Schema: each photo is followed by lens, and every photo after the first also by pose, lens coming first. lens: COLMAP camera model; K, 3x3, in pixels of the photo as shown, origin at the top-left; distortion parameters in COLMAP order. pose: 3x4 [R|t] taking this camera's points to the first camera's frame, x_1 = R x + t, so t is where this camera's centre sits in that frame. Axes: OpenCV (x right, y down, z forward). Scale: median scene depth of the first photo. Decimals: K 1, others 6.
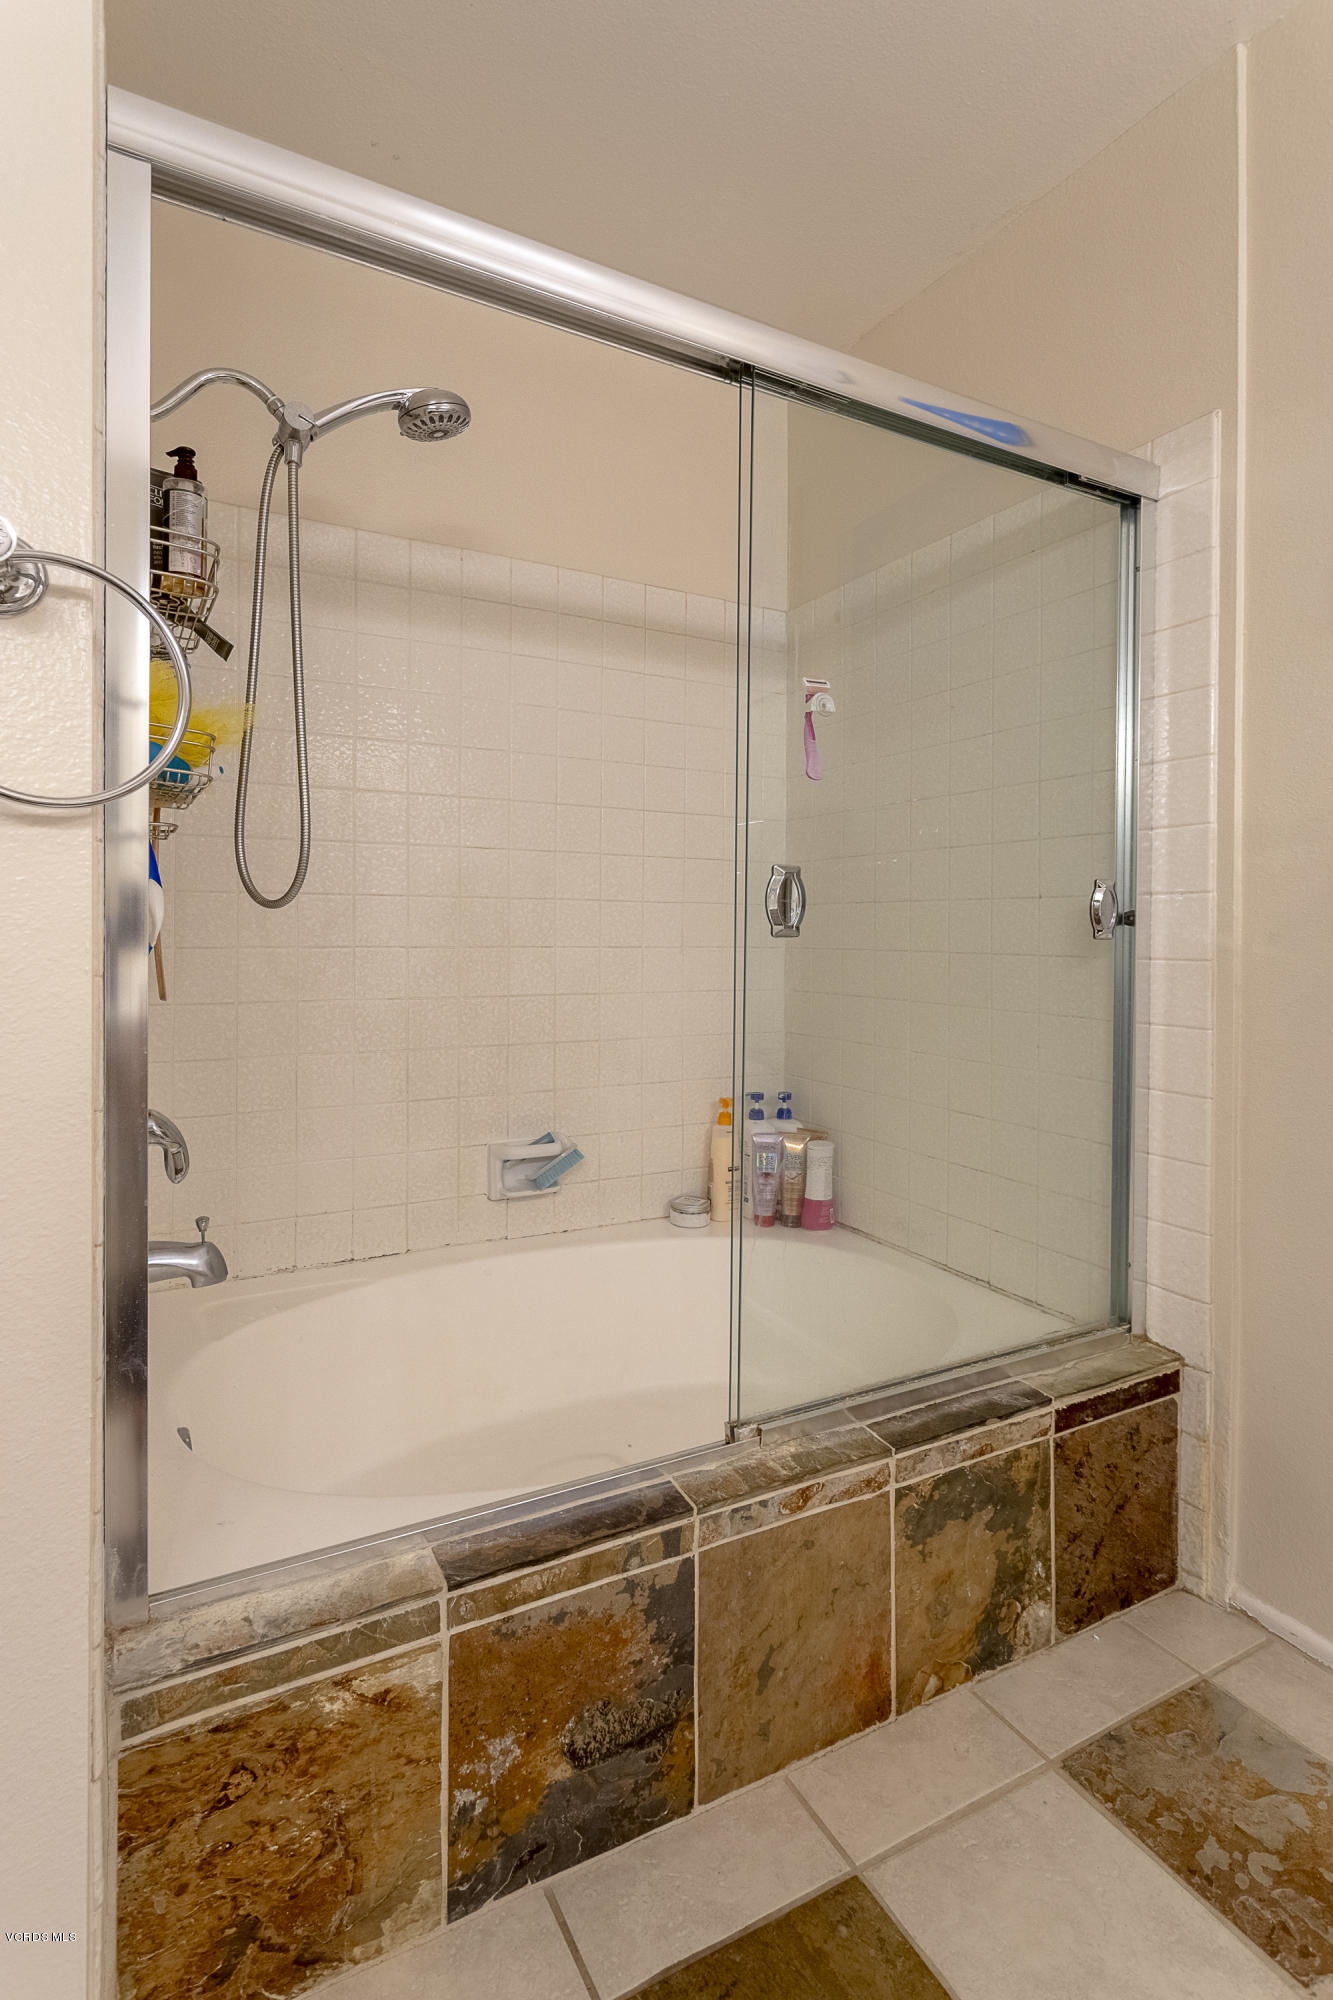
lens RADIAL K [[968.4, 0, 599.6], [0, 968.4, 934.5], [0, 0, 1]] dist [-0.002659, 0.003149]
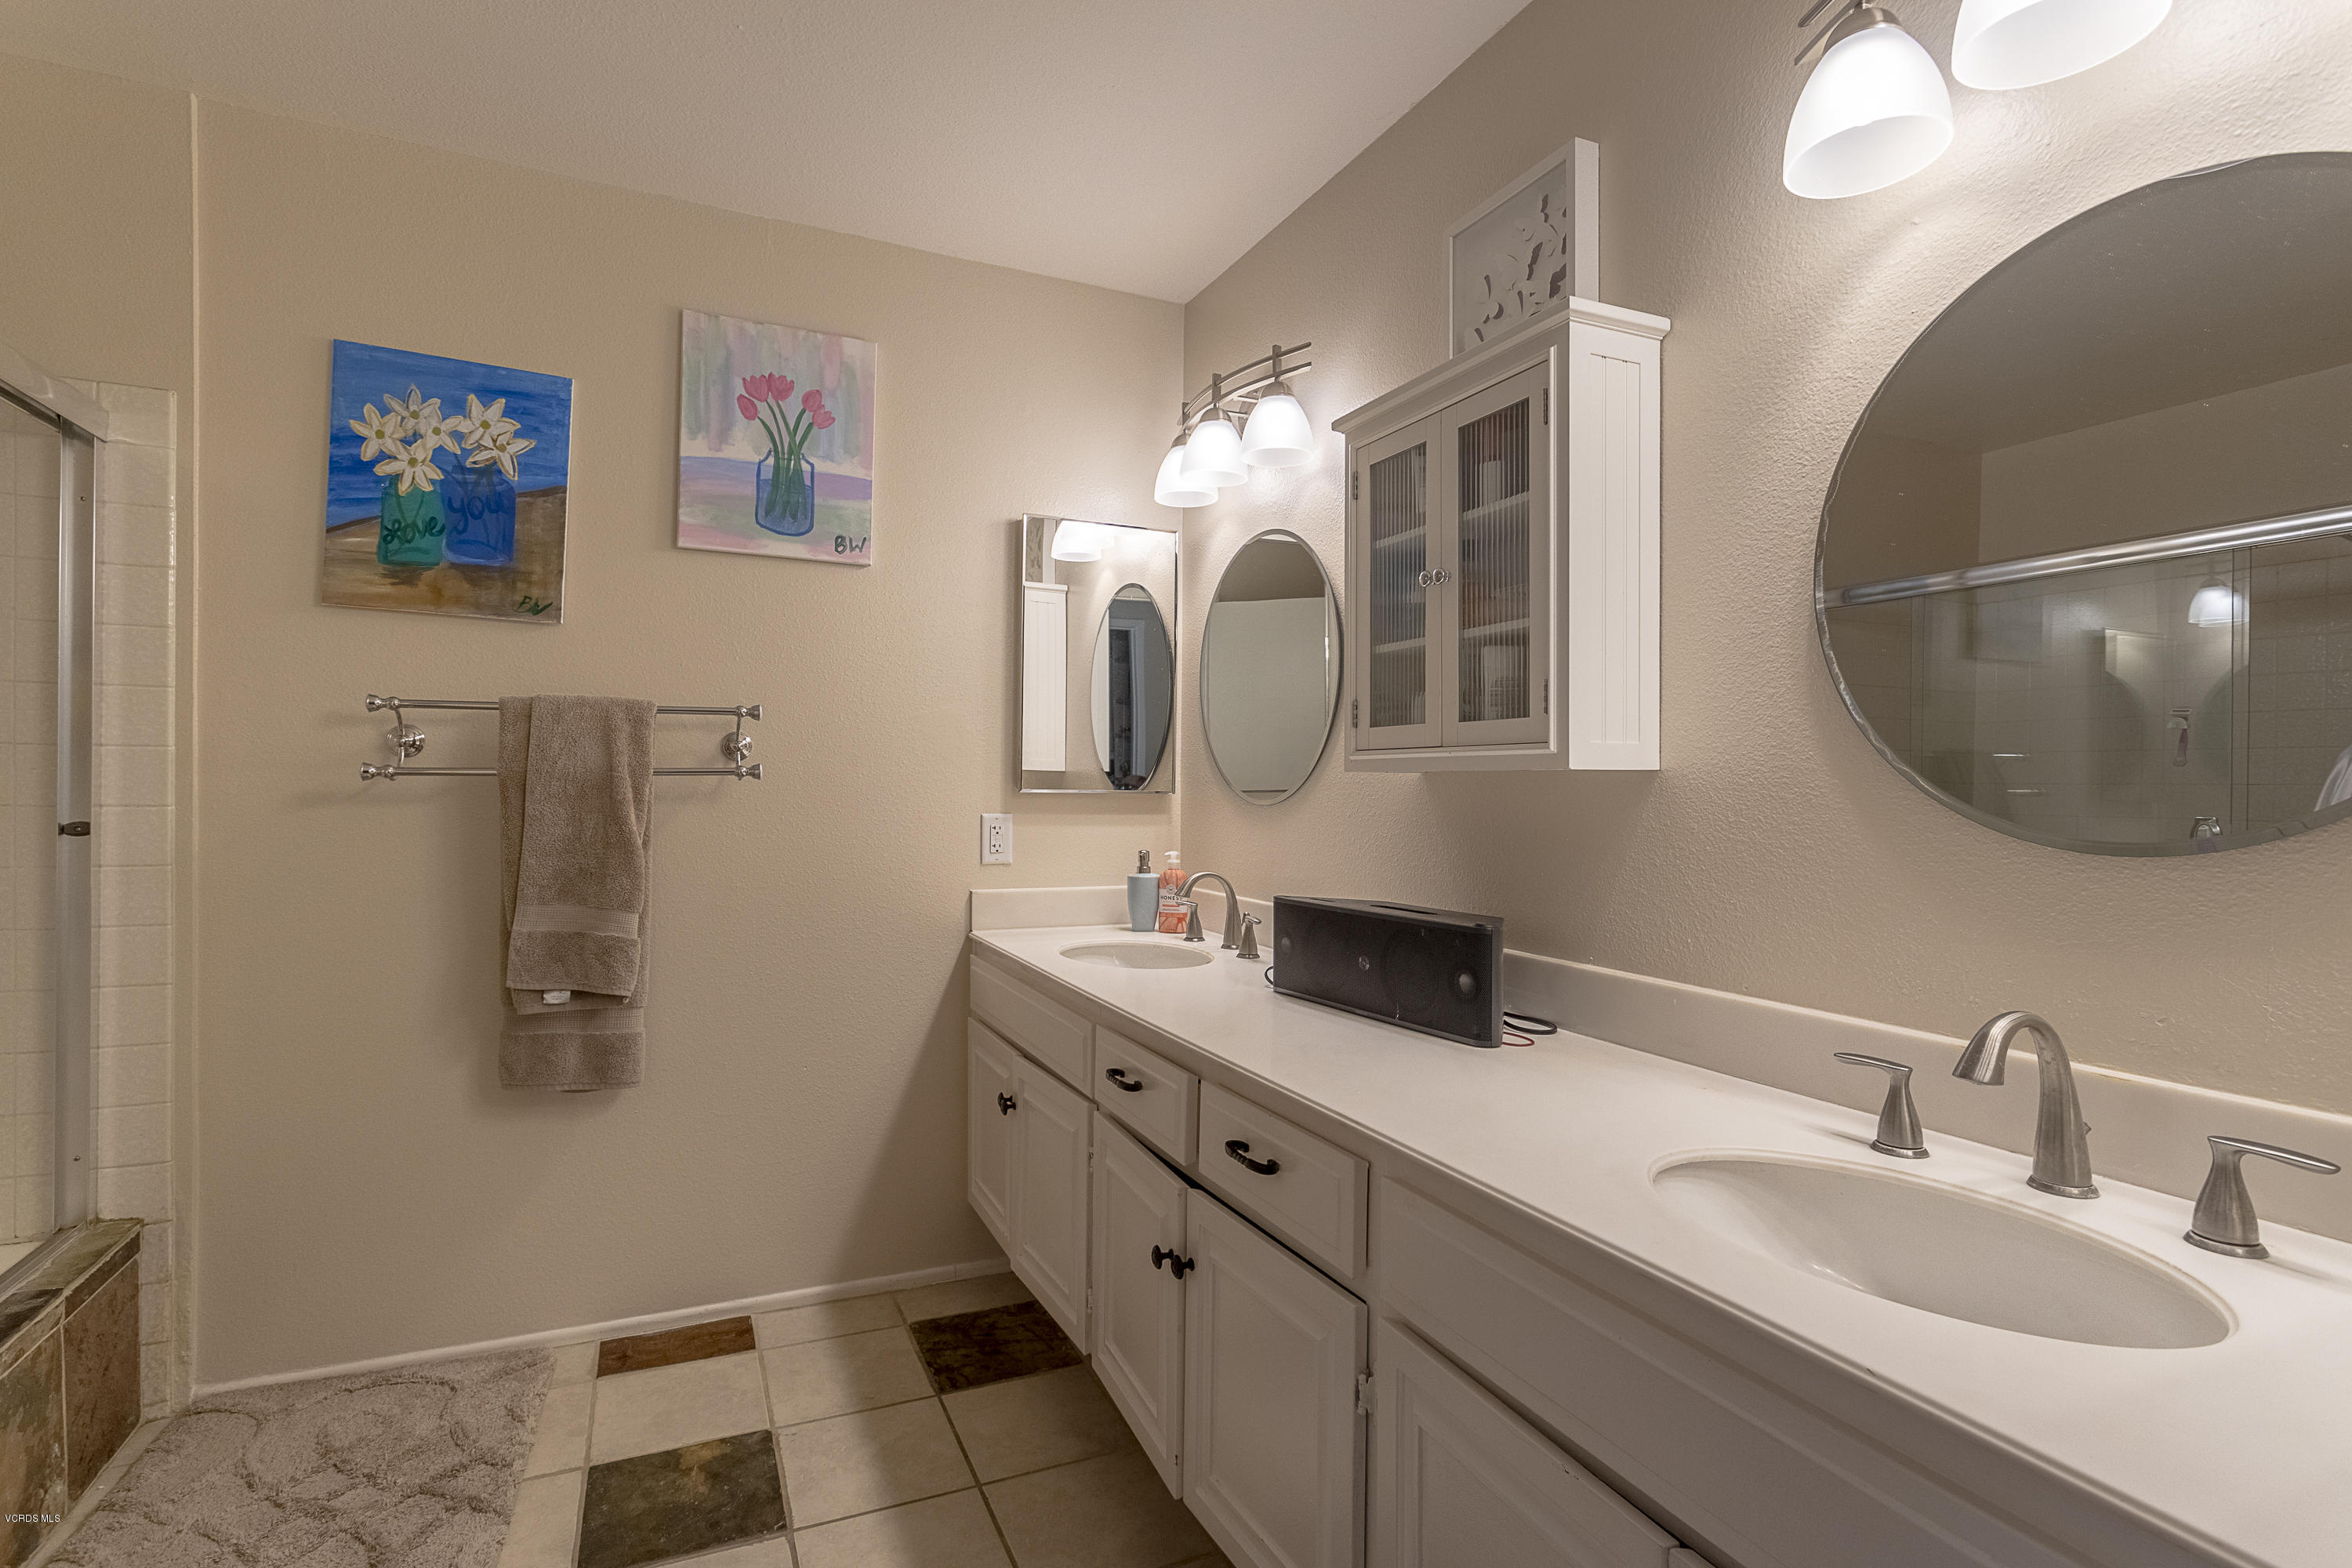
lens RADIAL K [[1138.9, 0, 1172.8], [0, 1138.9, 781.4], [0, 0, 1]] dist [-0.002659, 0.003149]
pose [[0.039838, -0.002187, 0.999204, -0.693061], [0.000226, 0.999998, 0.002180, -0.077081], [-0.999206, 0.000139, 0.039838, -0.257601]]
